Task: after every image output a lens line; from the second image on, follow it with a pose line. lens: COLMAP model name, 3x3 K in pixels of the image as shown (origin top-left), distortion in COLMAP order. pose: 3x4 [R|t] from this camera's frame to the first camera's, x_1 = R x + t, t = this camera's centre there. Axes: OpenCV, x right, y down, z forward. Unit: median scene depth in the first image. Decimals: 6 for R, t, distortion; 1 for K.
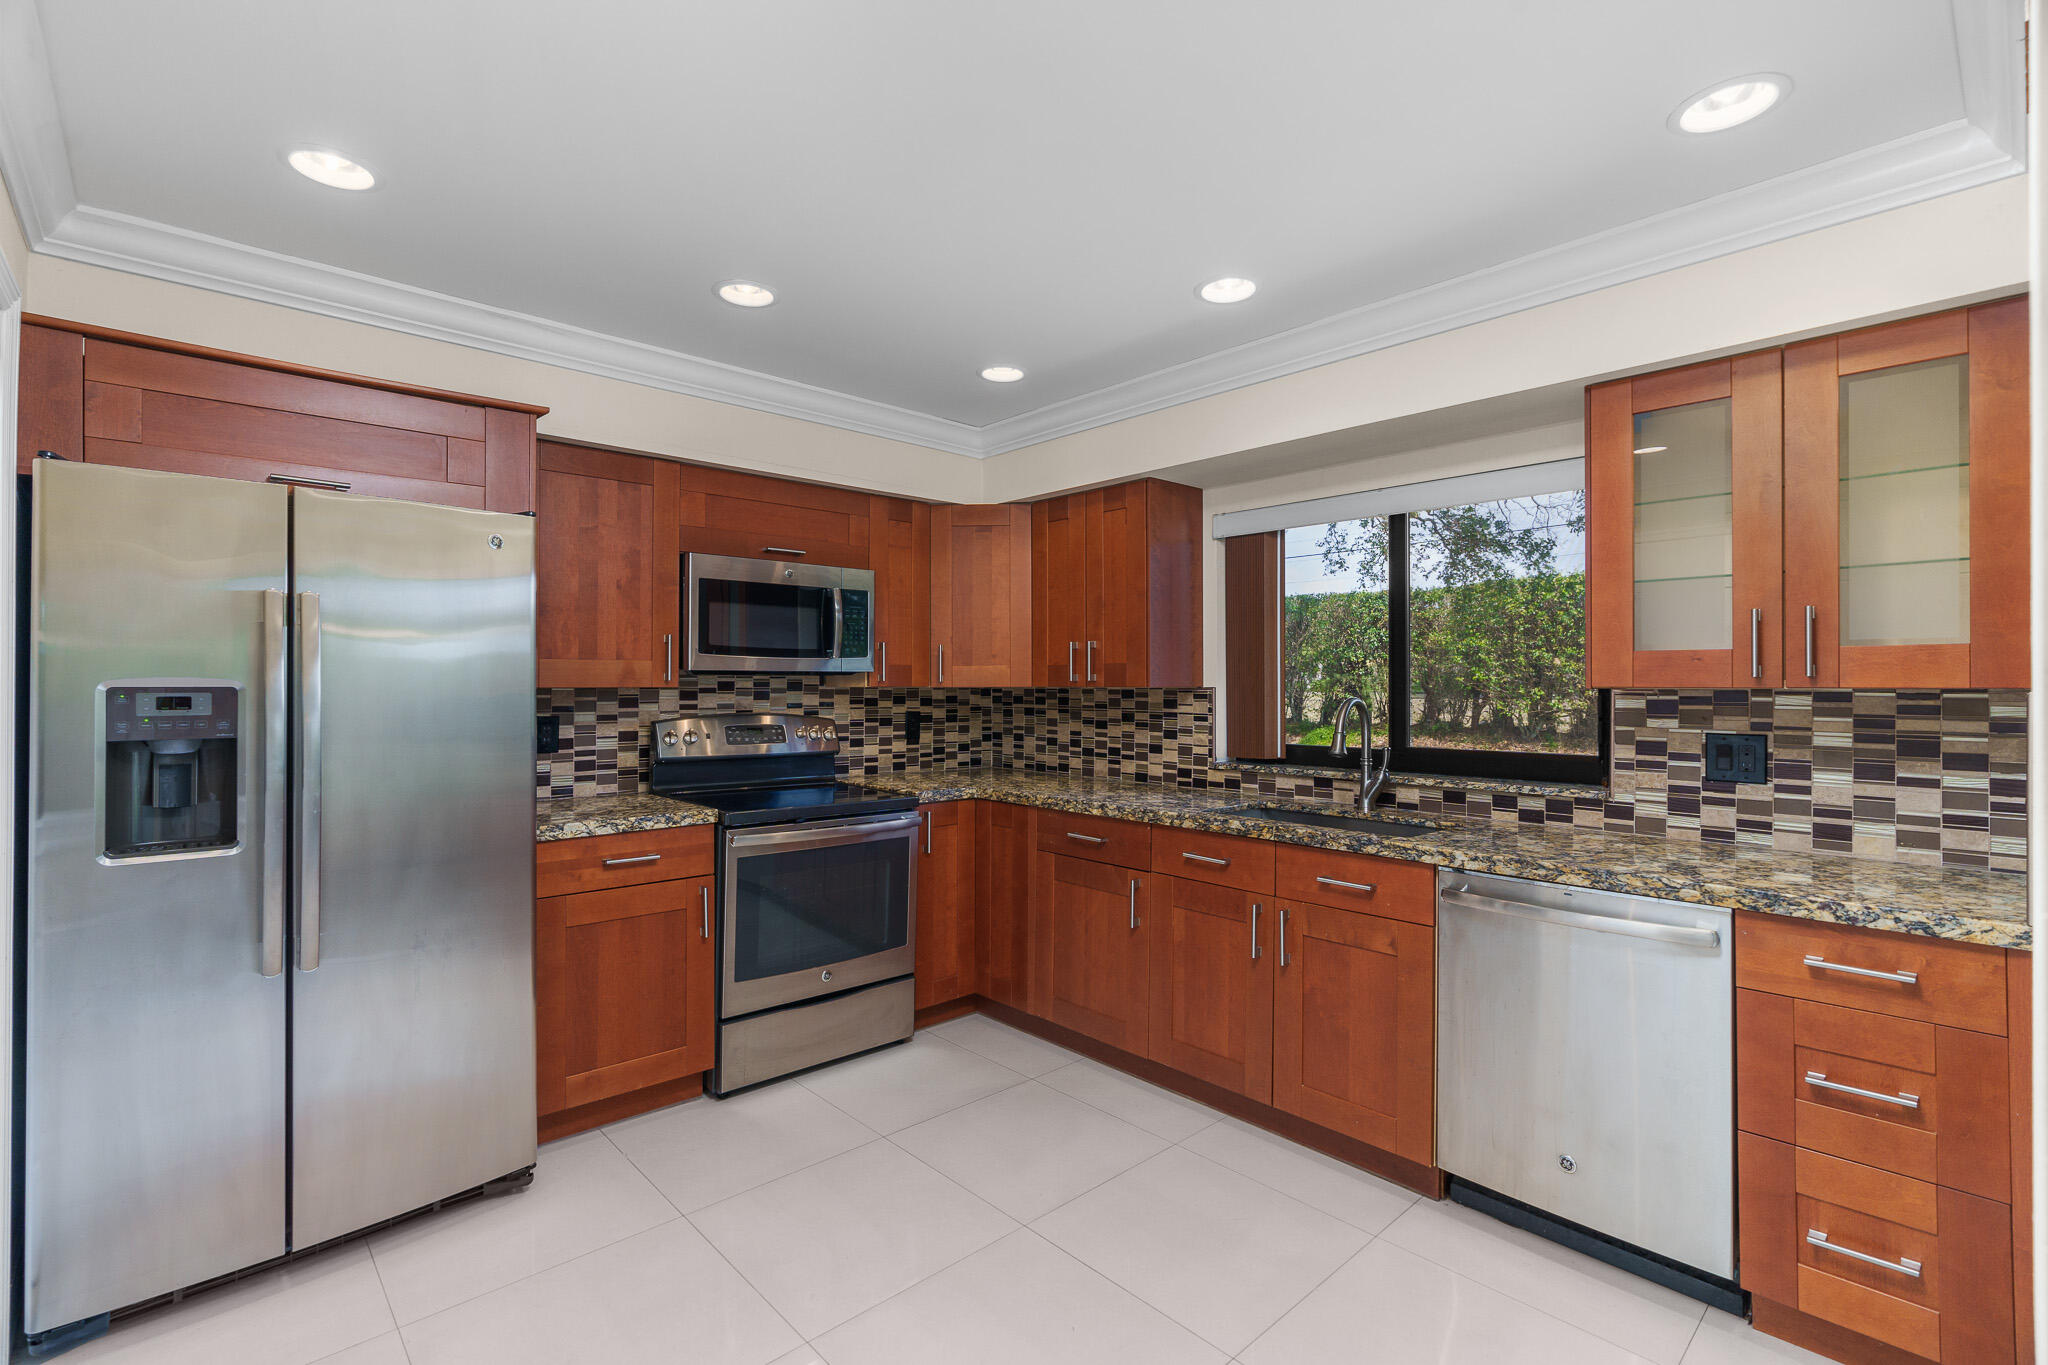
lens RADIAL K [[922.9, 0, 1011.5], [0, 922.9, 681.3], [0, 0, 1]] dist [-0.002245, 0.000792]
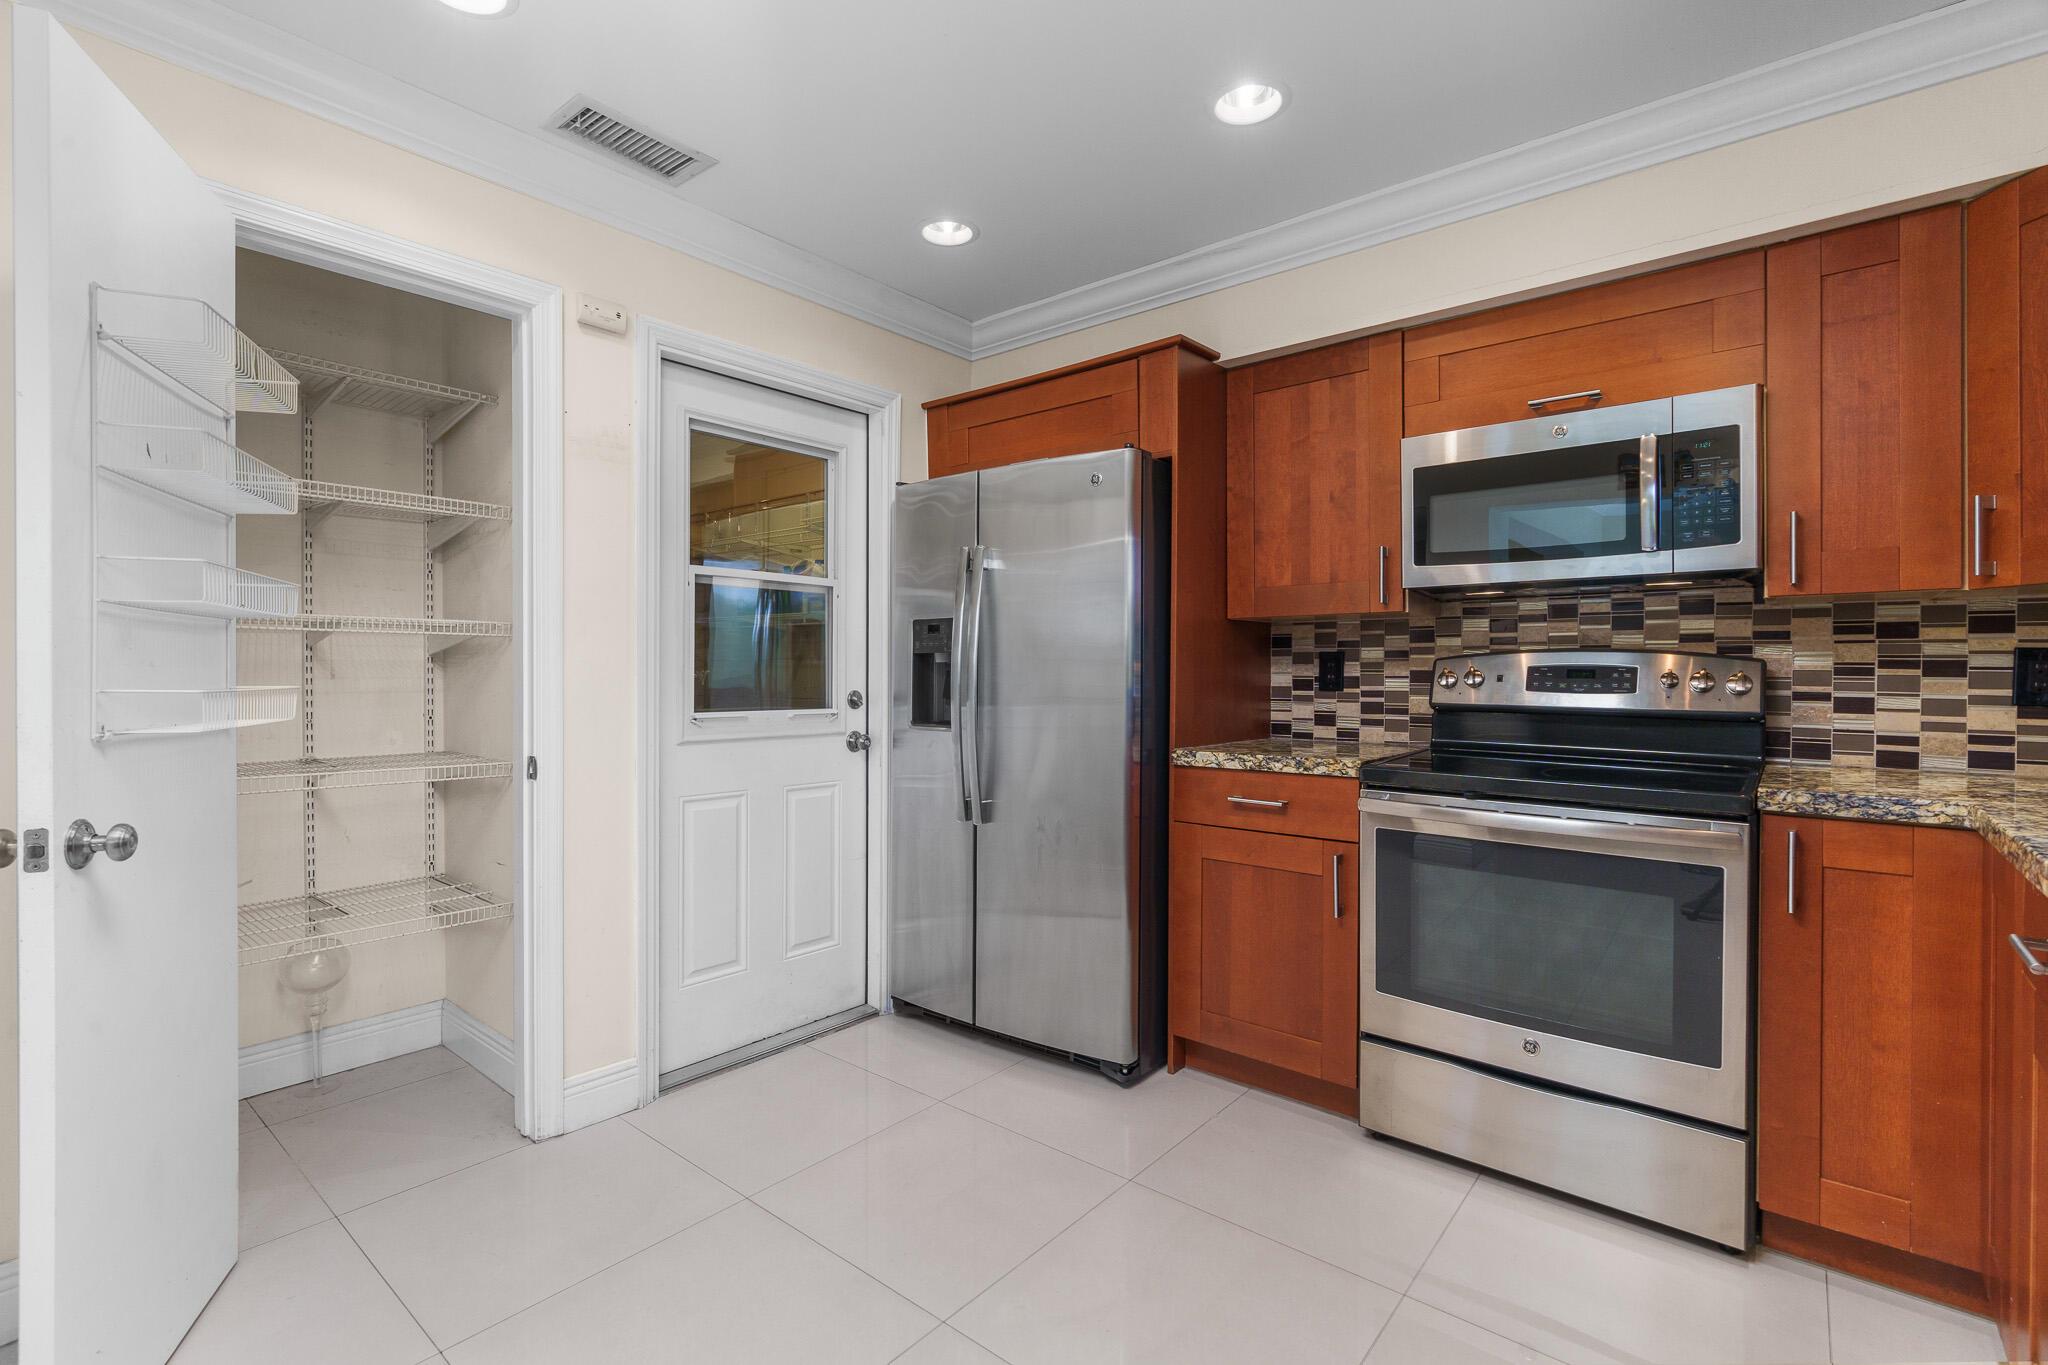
lens RADIAL K [[938.7, 0, 1019.5], [0, 938.7, 672.5], [0, 0, 1]] dist [-0.000477, 0.000696]
pose [[0.133619, 0.000689, -0.991033, 0.357407], [0.003946, 0.999991, 0.001227, 0.051079], [0.991025, -0.004074, 0.133615, 0.504932]]
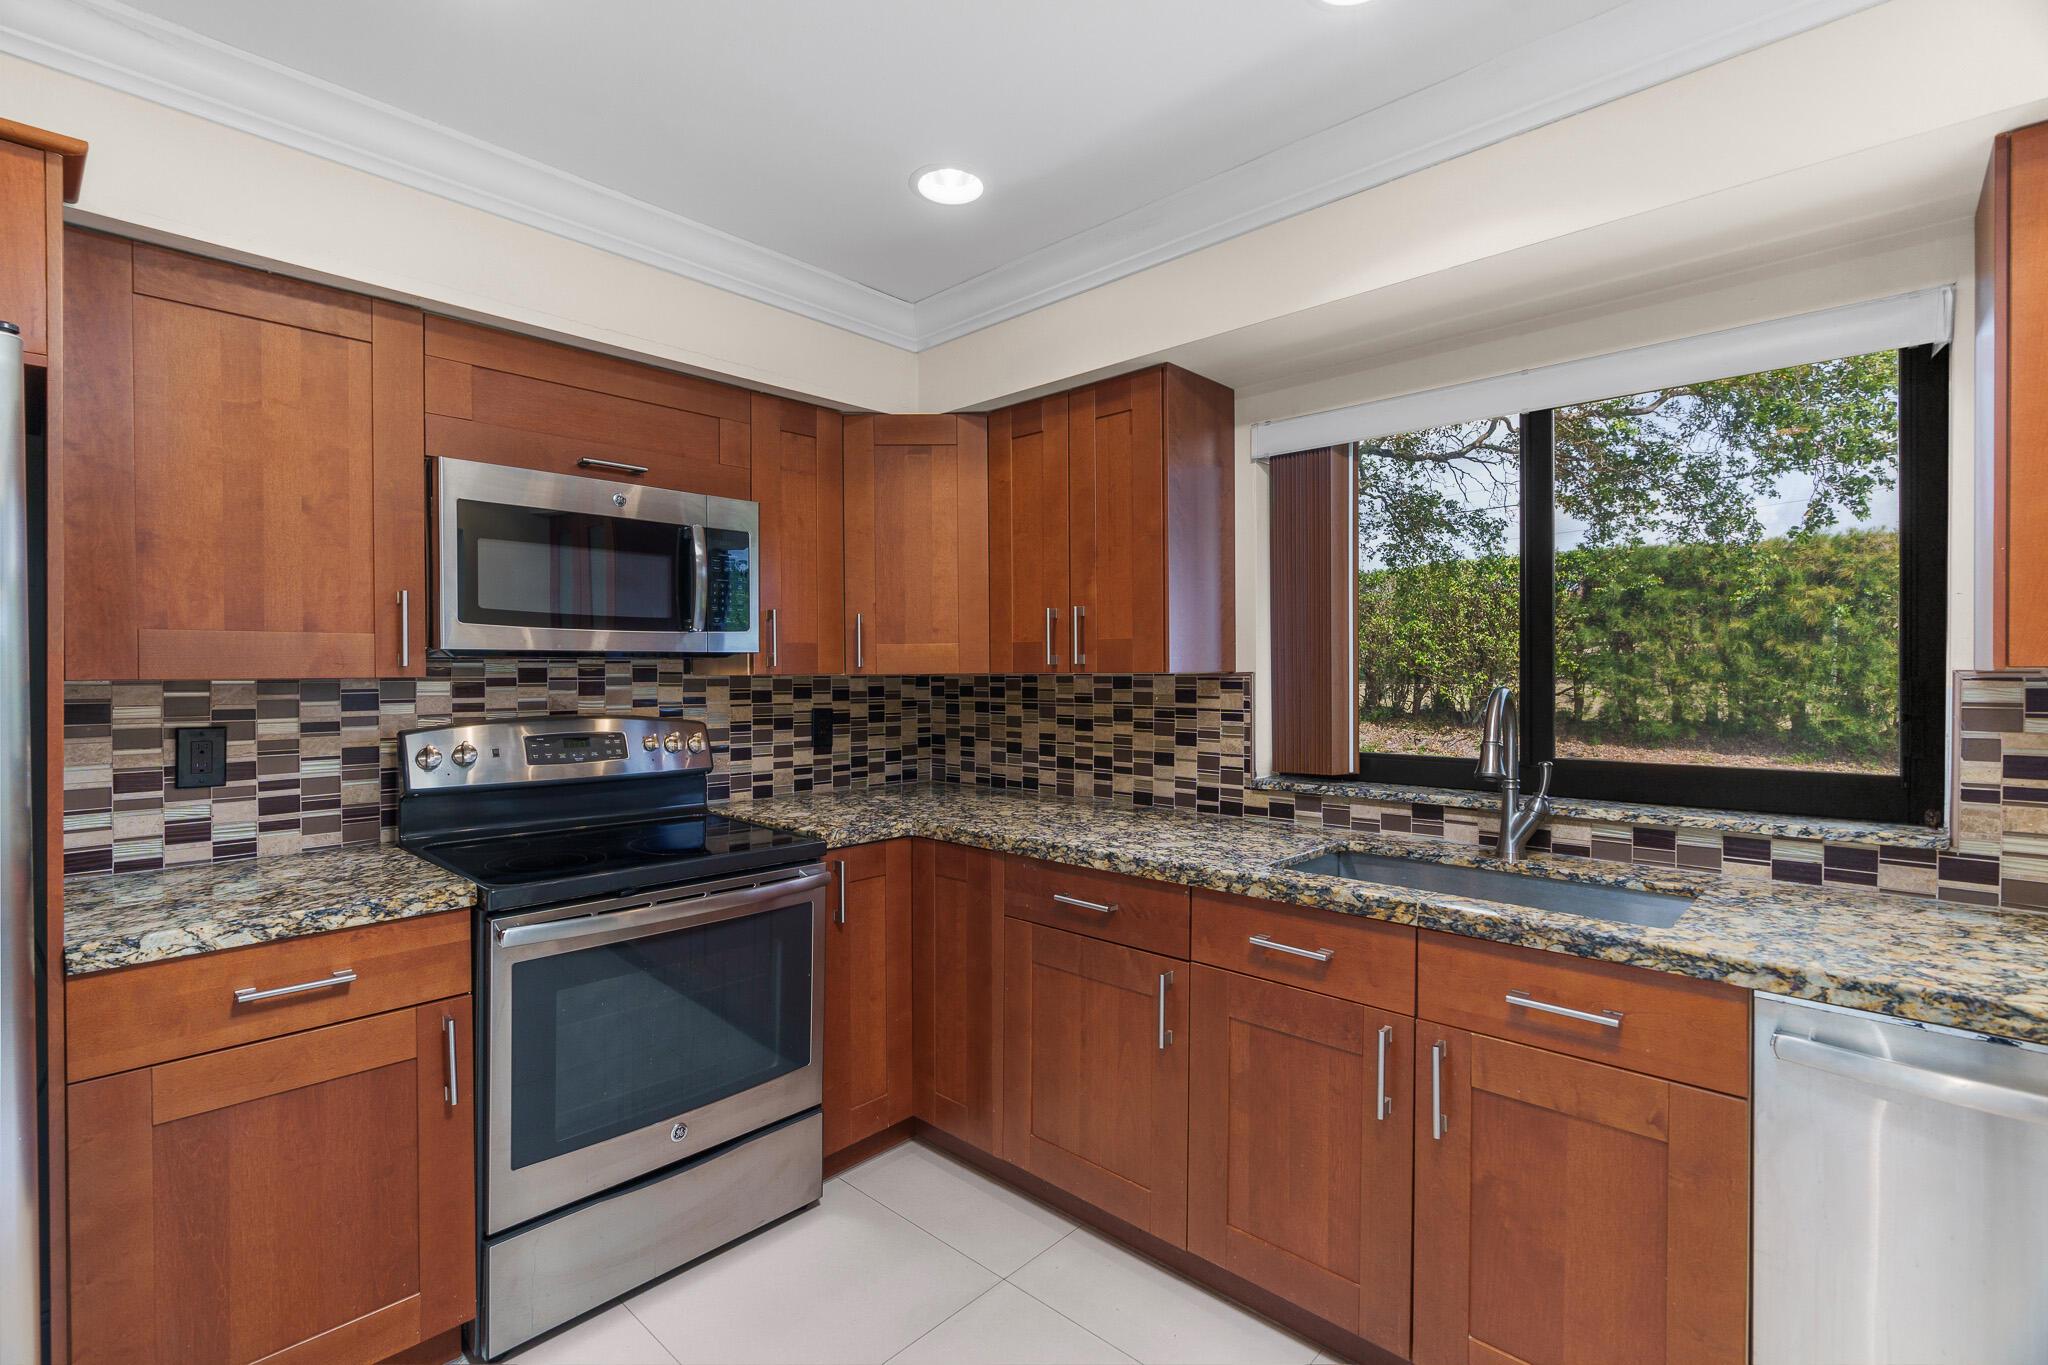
lens RADIAL K [[922.9, 0, 1011.5], [0, 922.9, 681.3], [0, 0, 1]] dist [-0.002245, 0.000792]
pose [[0.997000, -0.006923, 0.077088, -0.017461], [0.005873, 0.999887, 0.013836, 0.002572], [-0.077175, -0.013342, 0.996928, 0.320631]]
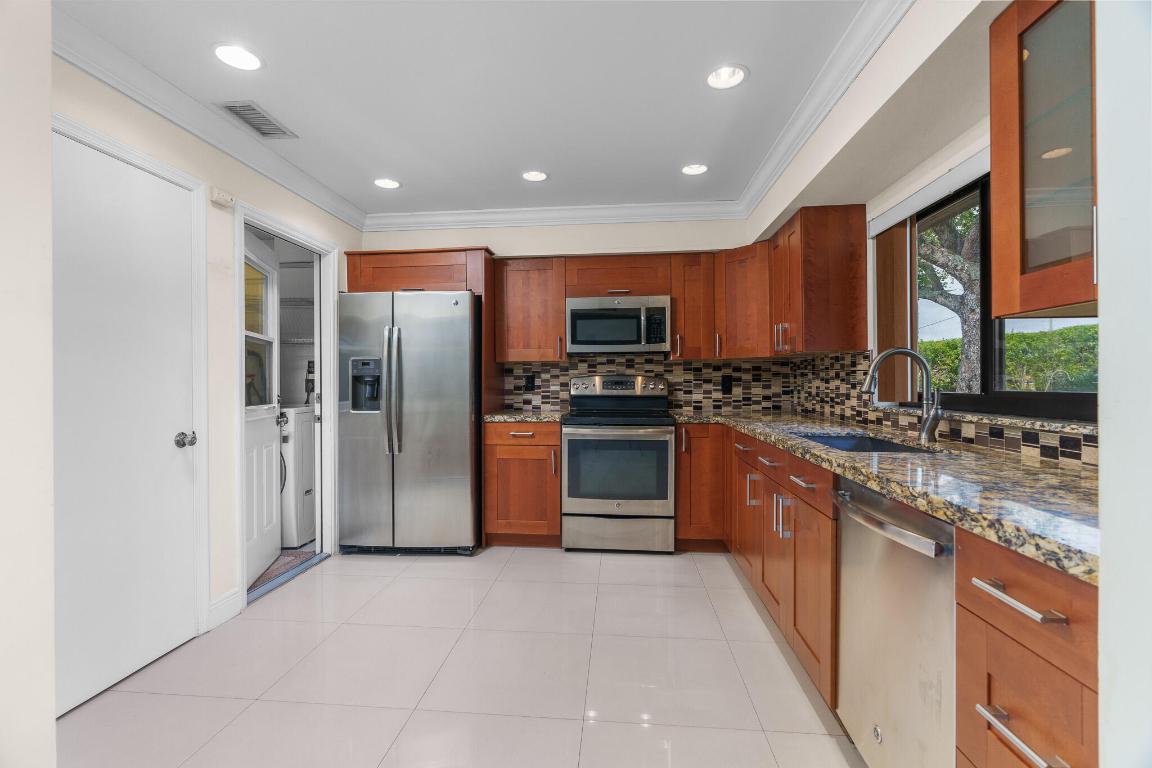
lens RADIAL K [[519.1, 0, 569.0], [0, 519.1, 383.3], [0, 0, 1]] dist [-0.002245, 0.000792]
pose [[0.666856, -0.003291, -0.745179, 0.495677], [0.009785, 0.999943, 0.004341, 0.048694], [0.745122, -0.010187, 0.666850, 0.172258]]
